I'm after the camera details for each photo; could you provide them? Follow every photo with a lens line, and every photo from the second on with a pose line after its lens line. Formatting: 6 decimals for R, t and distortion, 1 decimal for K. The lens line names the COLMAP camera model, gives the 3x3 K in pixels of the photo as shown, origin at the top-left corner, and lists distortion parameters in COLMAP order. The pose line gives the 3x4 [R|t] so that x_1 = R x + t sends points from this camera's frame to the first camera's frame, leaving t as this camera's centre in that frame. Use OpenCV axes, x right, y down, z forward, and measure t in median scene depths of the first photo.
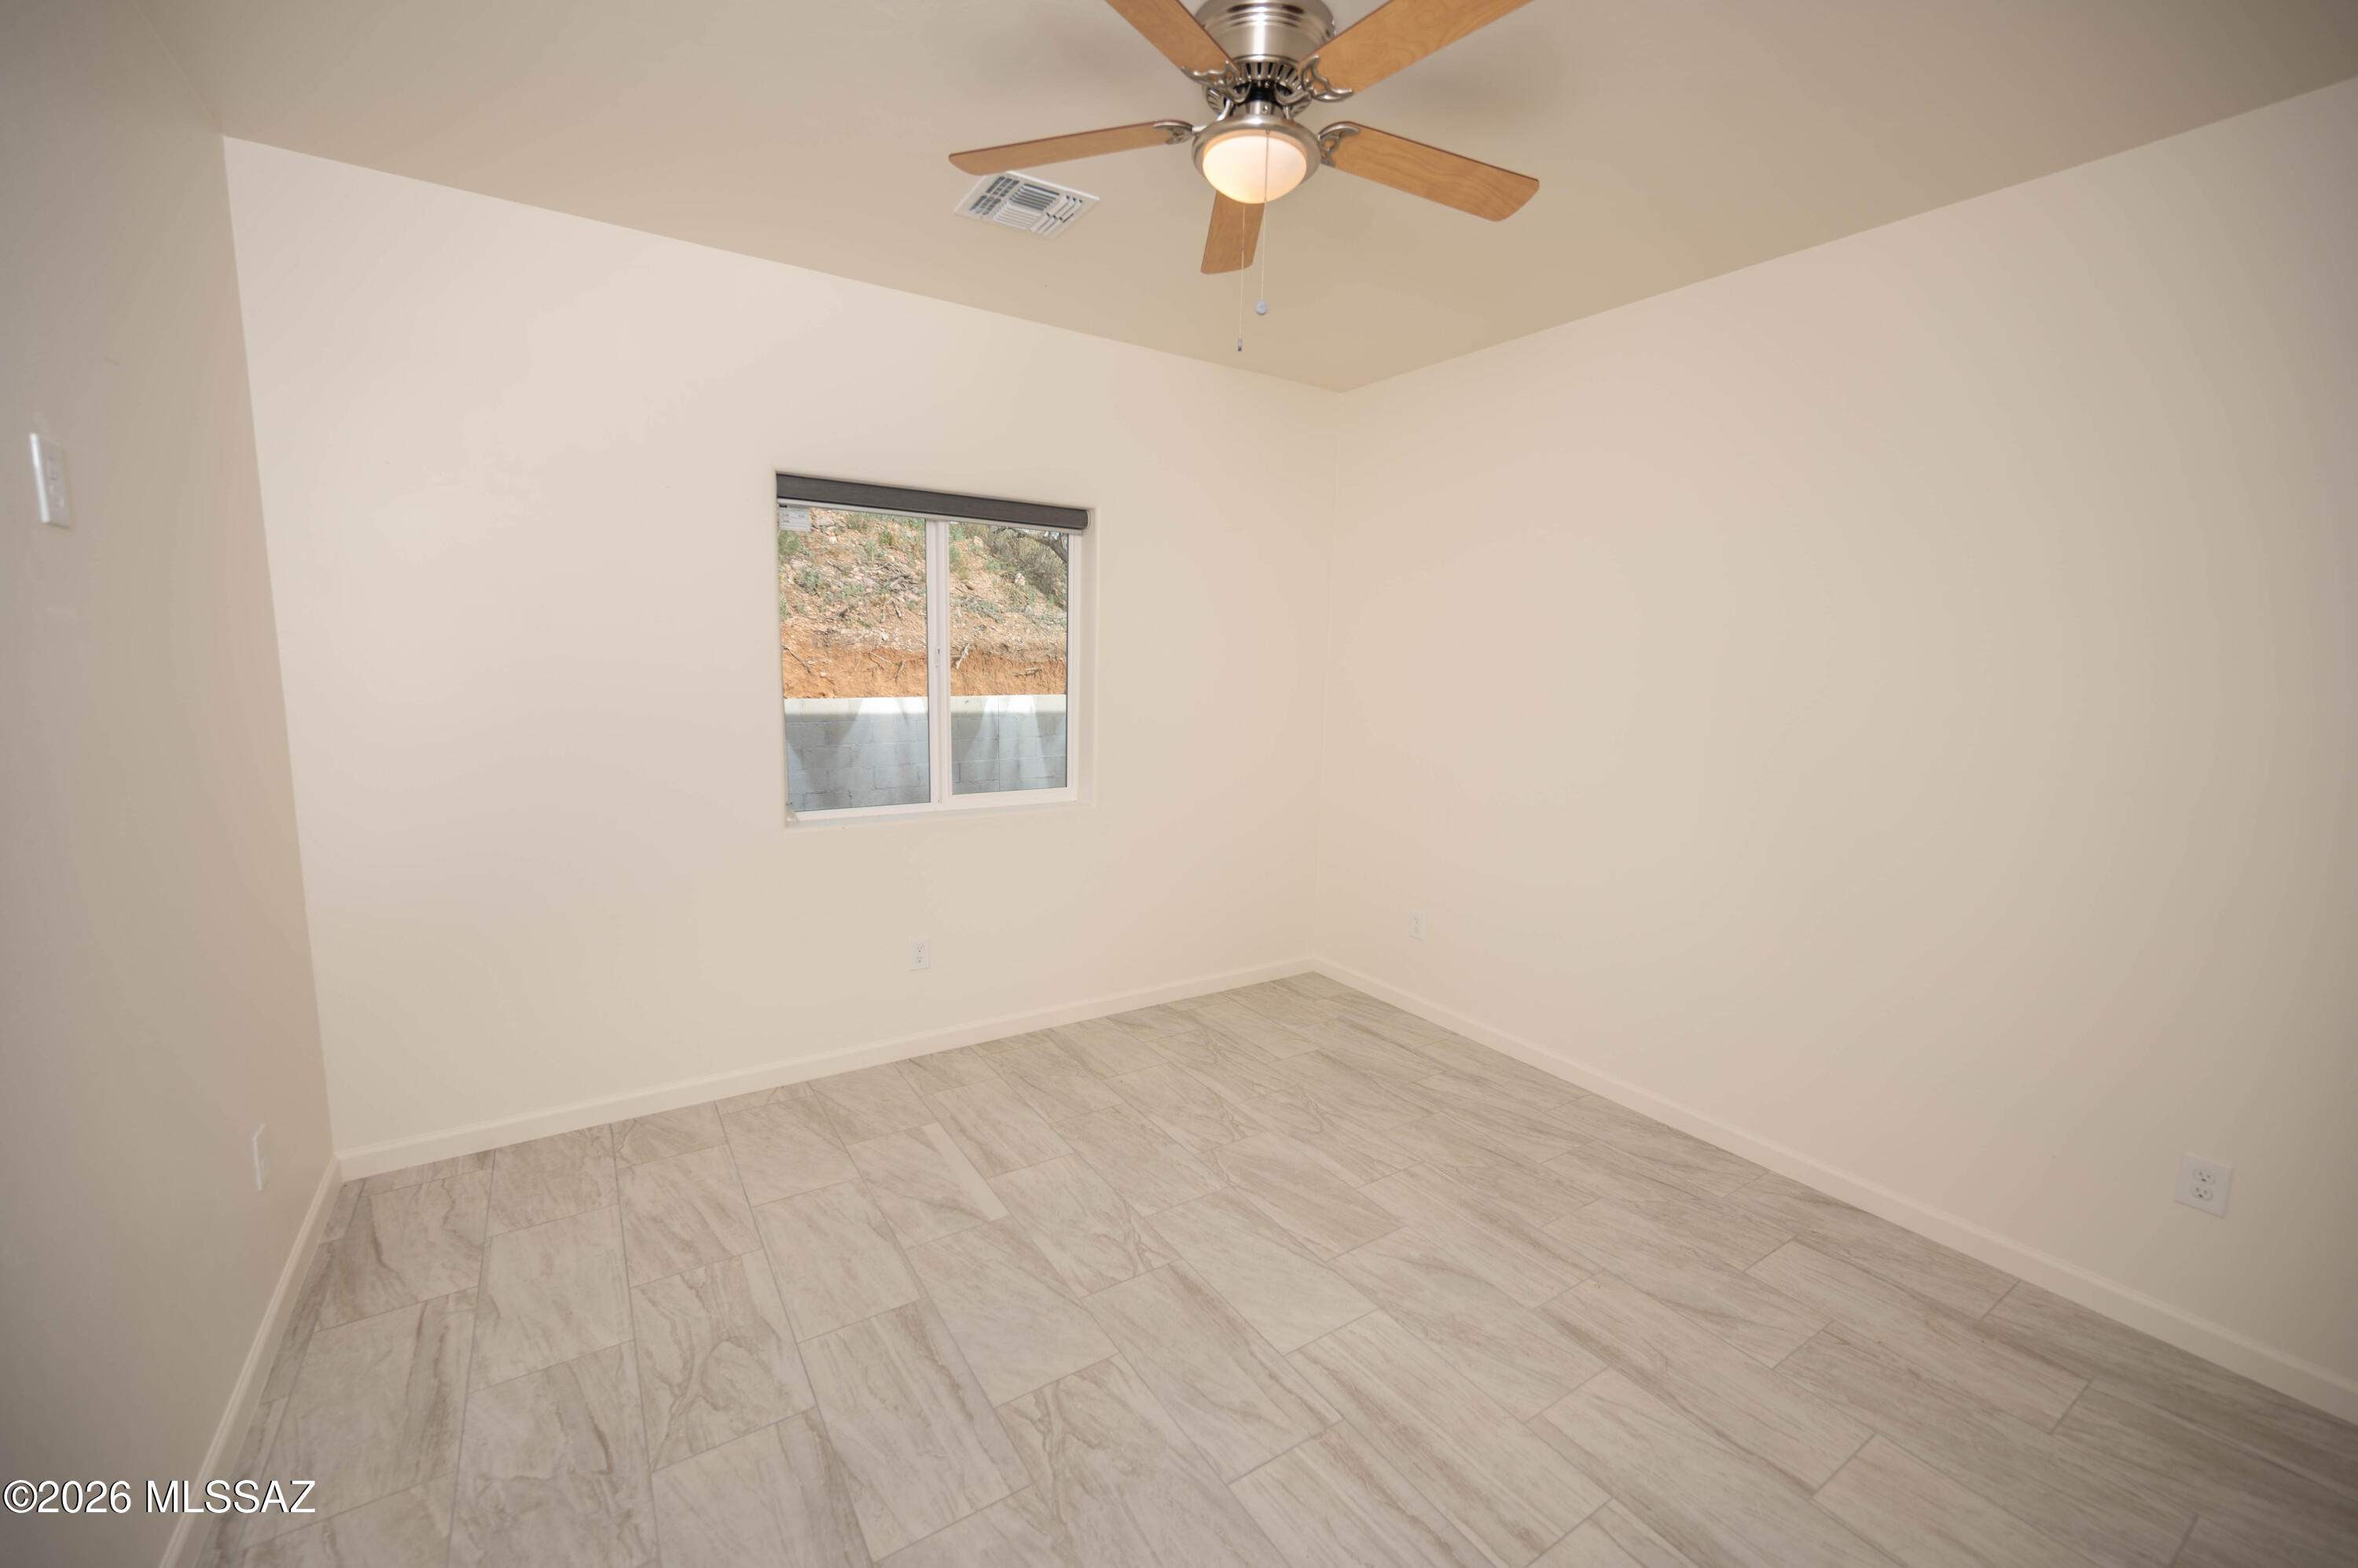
lens RADIAL K [[936.8, 0, 1163.0], [0, 936.8, 799.4], [0, 0, 1]] dist [0.002832, -0.000821]
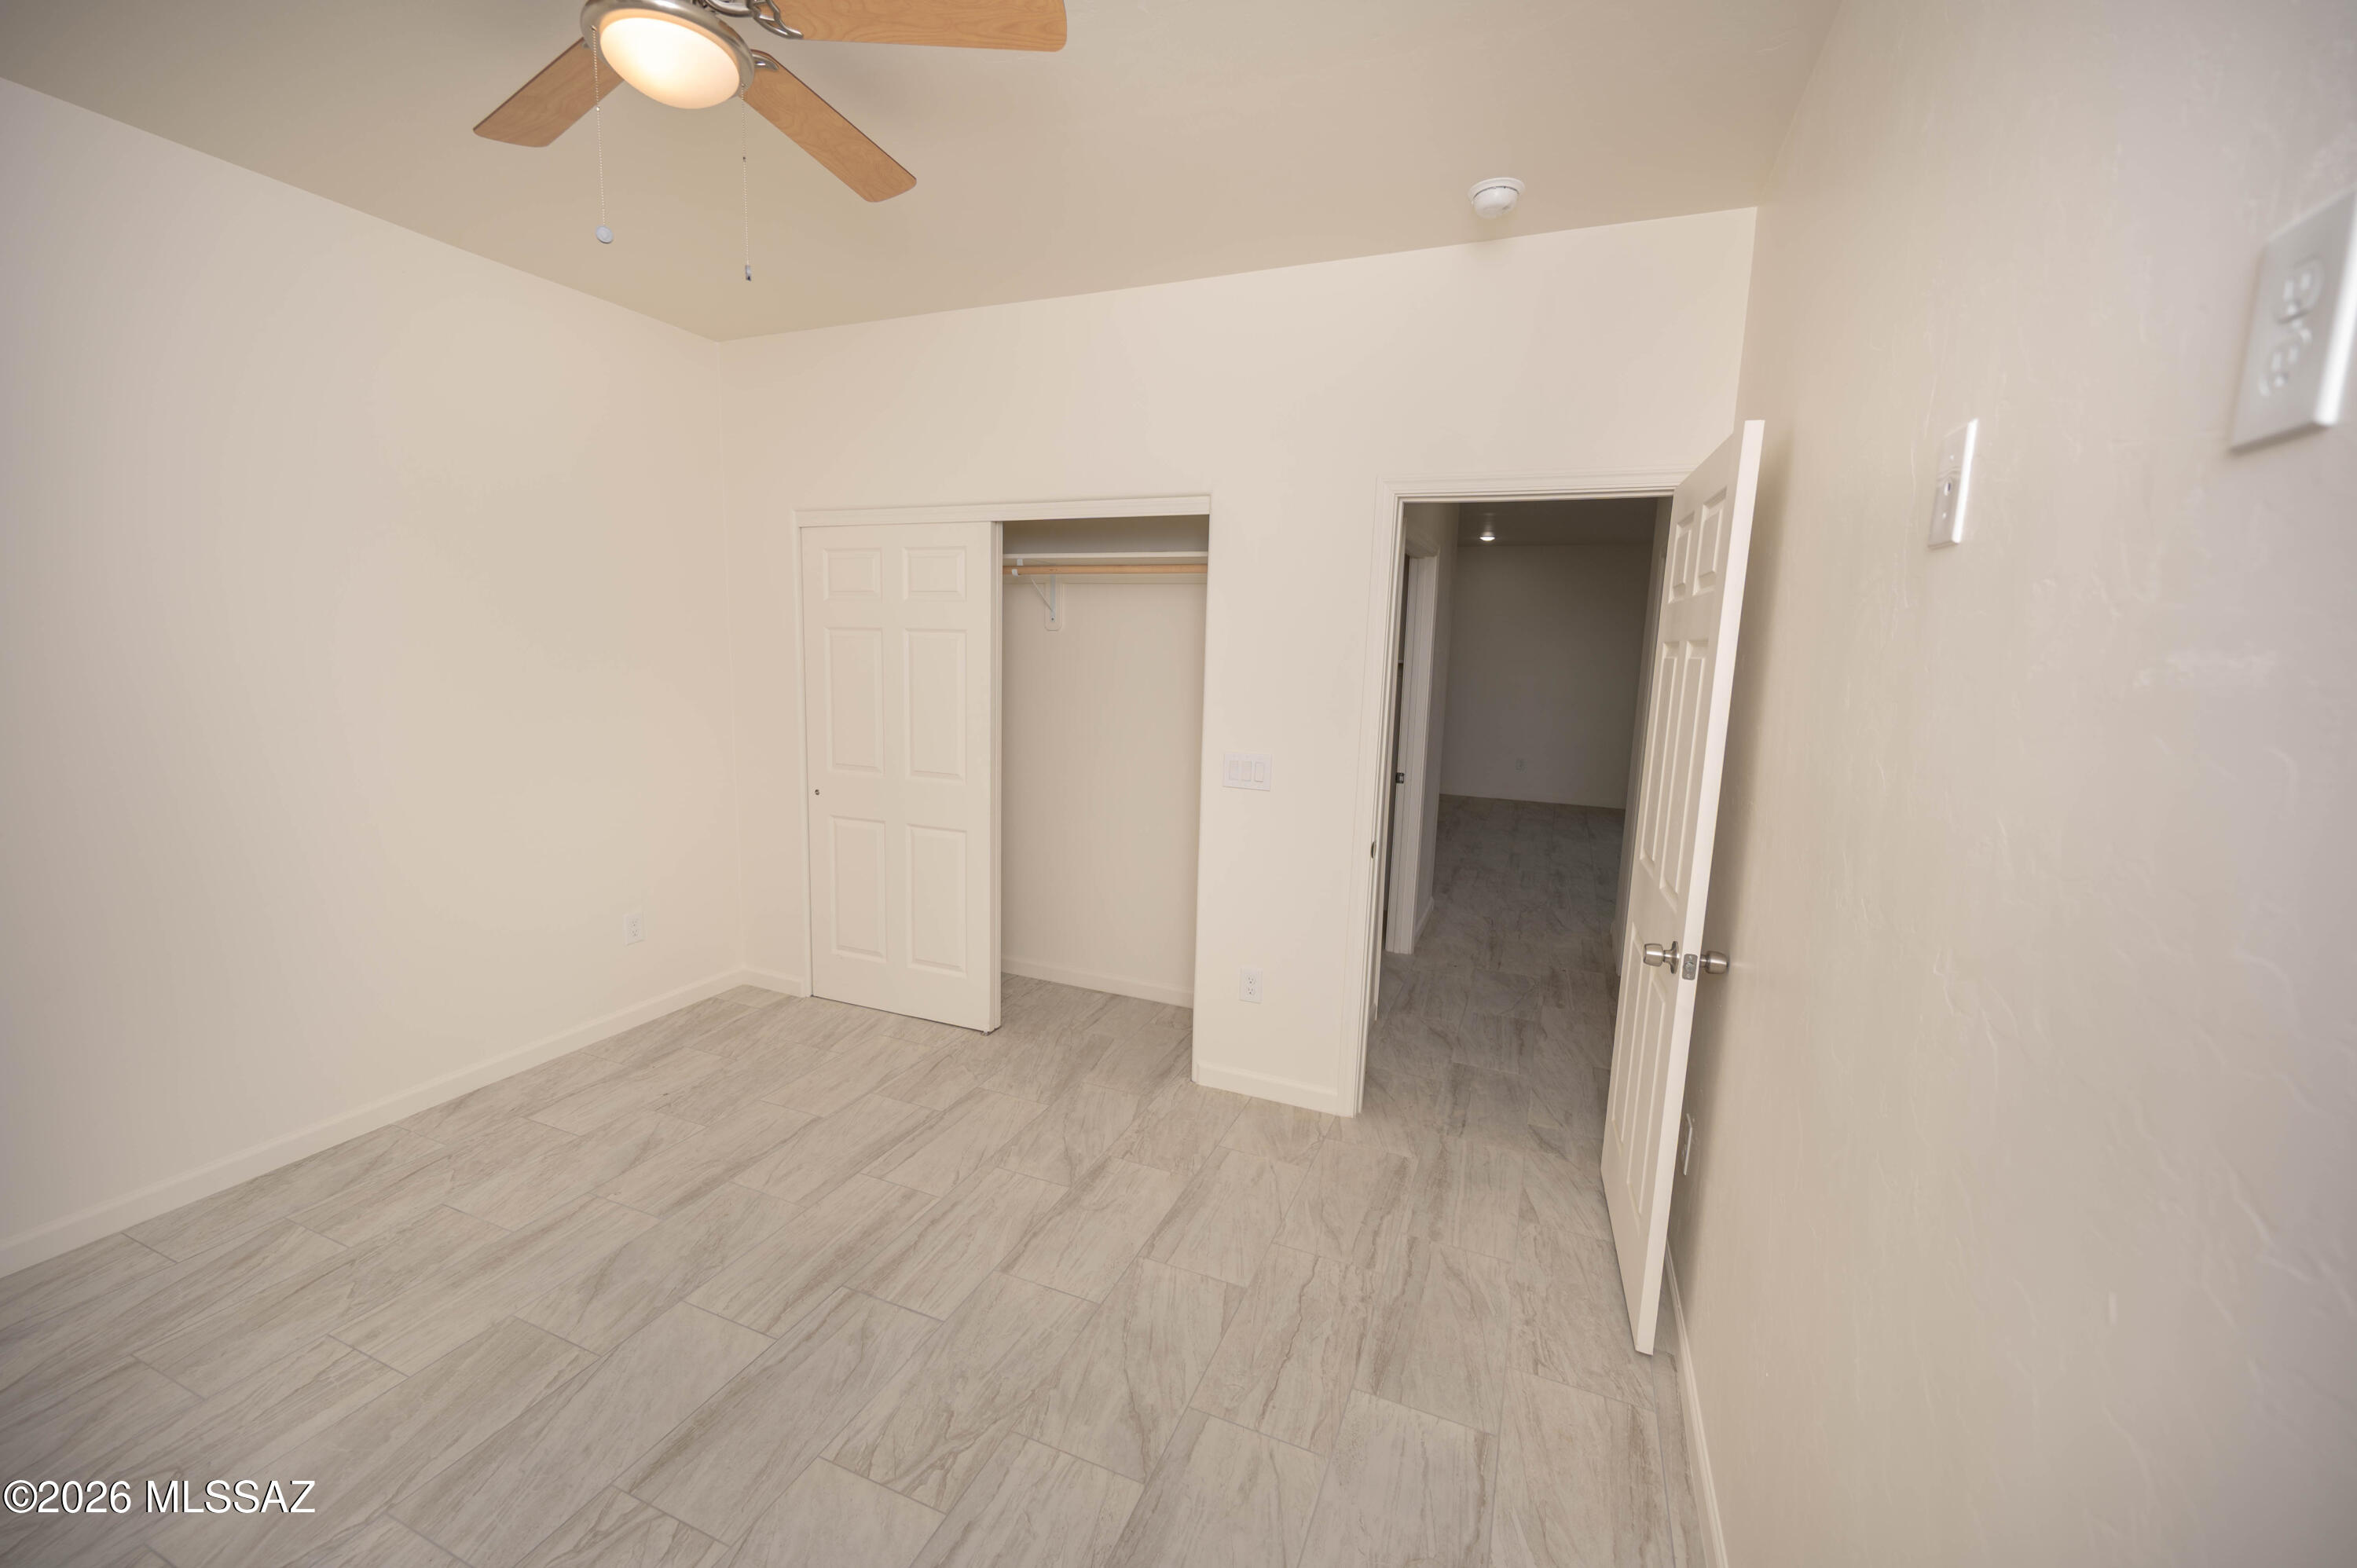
lens RADIAL K [[936.4, 0, 1197.1], [0, 936.4, 793.5], [0, 0, 1]] dist [0.002832, -0.000821]
pose [[-0.584004, -0.163625, 0.795088, -0.686732], [0.083878, 0.962067, 0.259598, -0.156574], [-0.807405, 0.218296, -0.548127, 0.871023]]
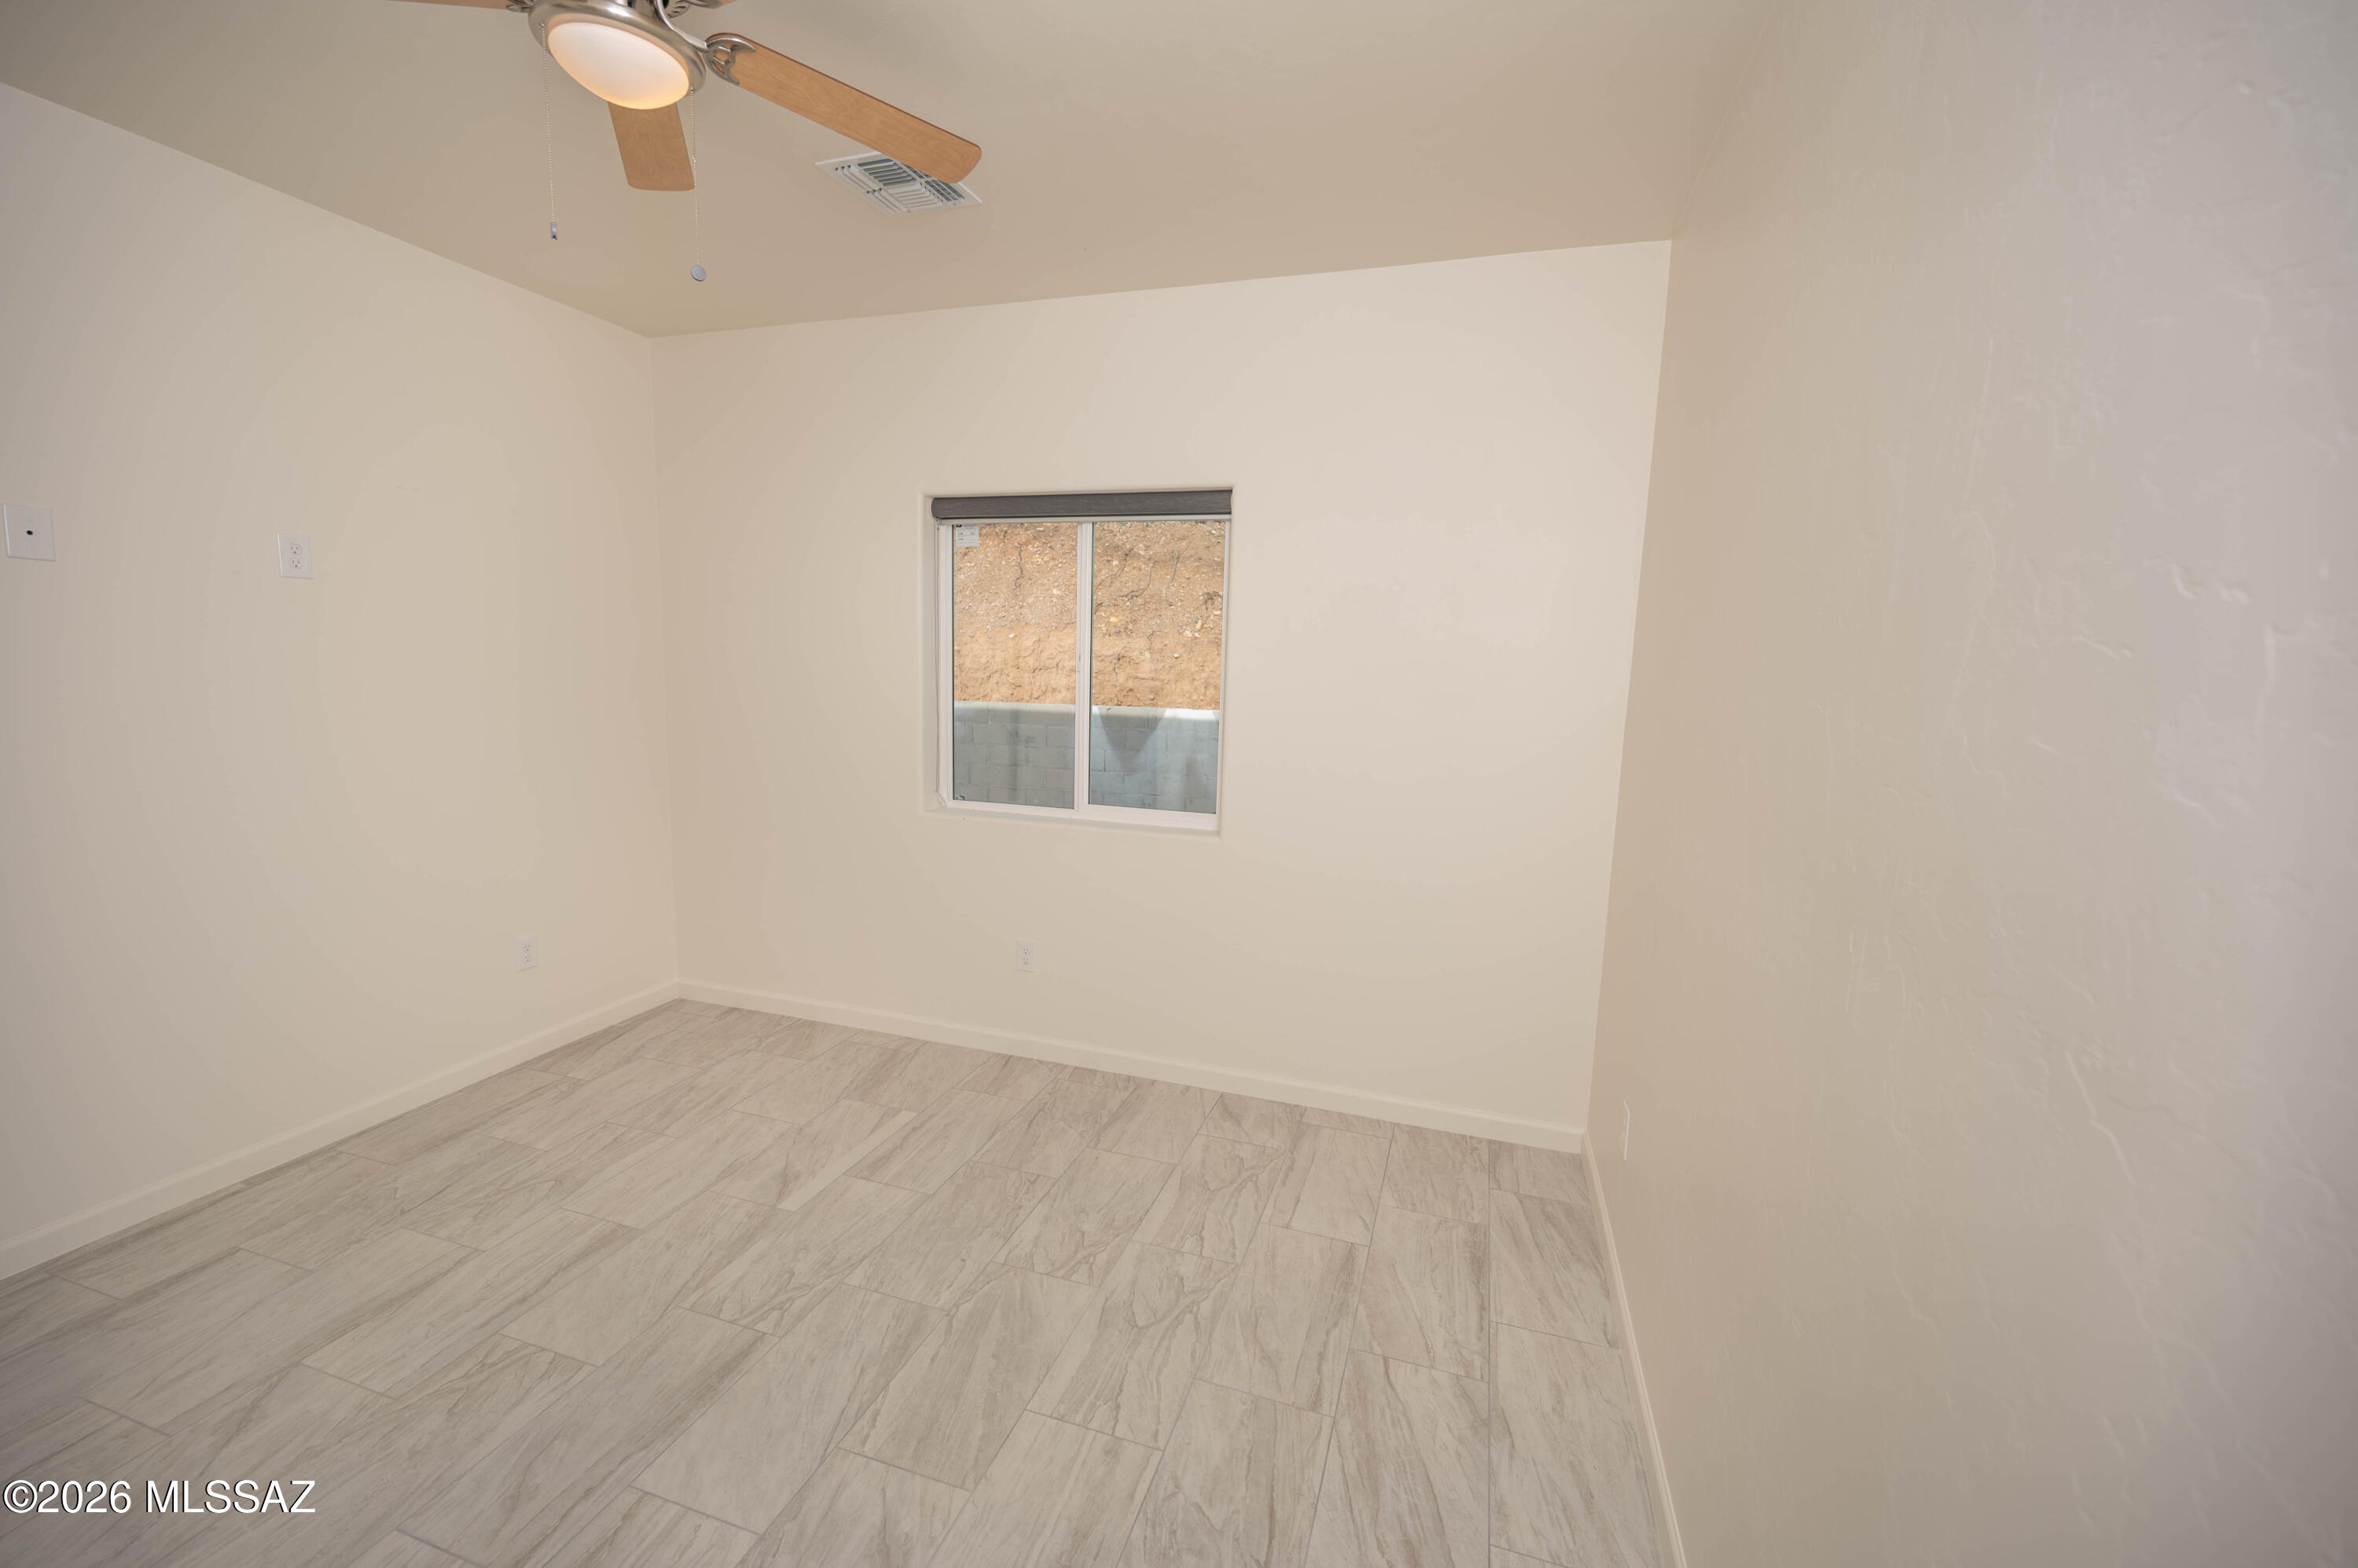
lens RADIAL K [[936.8, 0, 1174.9], [0, 936.8, 776.4], [0, 0, 1]] dist [0.002832, -0.000821]
pose [[0.635075, 0.091619, -0.766998, 0.819827], [-0.136309, 0.990651, 0.005471, -0.070805], [0.760329, 0.101074, 0.641626, 0.637124]]
